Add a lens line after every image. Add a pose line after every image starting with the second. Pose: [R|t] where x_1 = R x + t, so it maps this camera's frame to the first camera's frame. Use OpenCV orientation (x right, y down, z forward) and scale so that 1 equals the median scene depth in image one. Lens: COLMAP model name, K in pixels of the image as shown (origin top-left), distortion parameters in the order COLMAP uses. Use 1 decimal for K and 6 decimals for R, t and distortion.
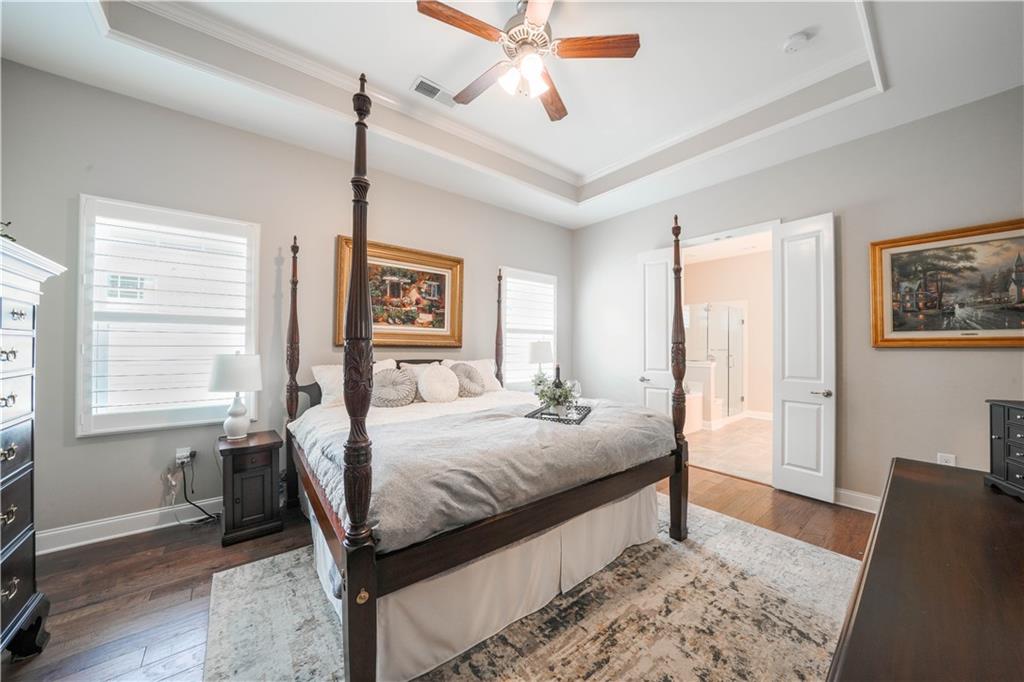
lens RADIAL K [[353.0, 0, 510.7], [0, 353.0, 341.5], [0, 0, 1]] dist [-0.021233, 0.000122]
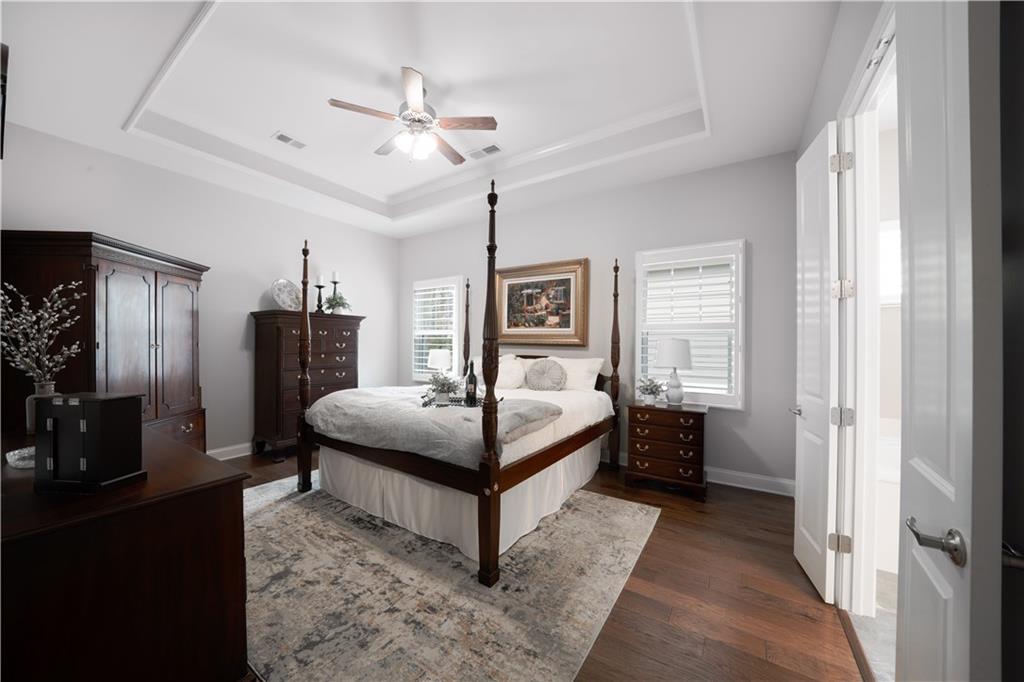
lens RADIAL K [[353.0, 0, 510.7], [0, 353.0, 341.5], [0, 0, 1]] dist [-0.021233, 0.000122]
pose [[0.317853, -0.006914, -0.948115, 0.848240], [0.006909, 0.999964, -0.004976, 0.008560], [0.948115, -0.004969, 0.317889, 0.532847]]
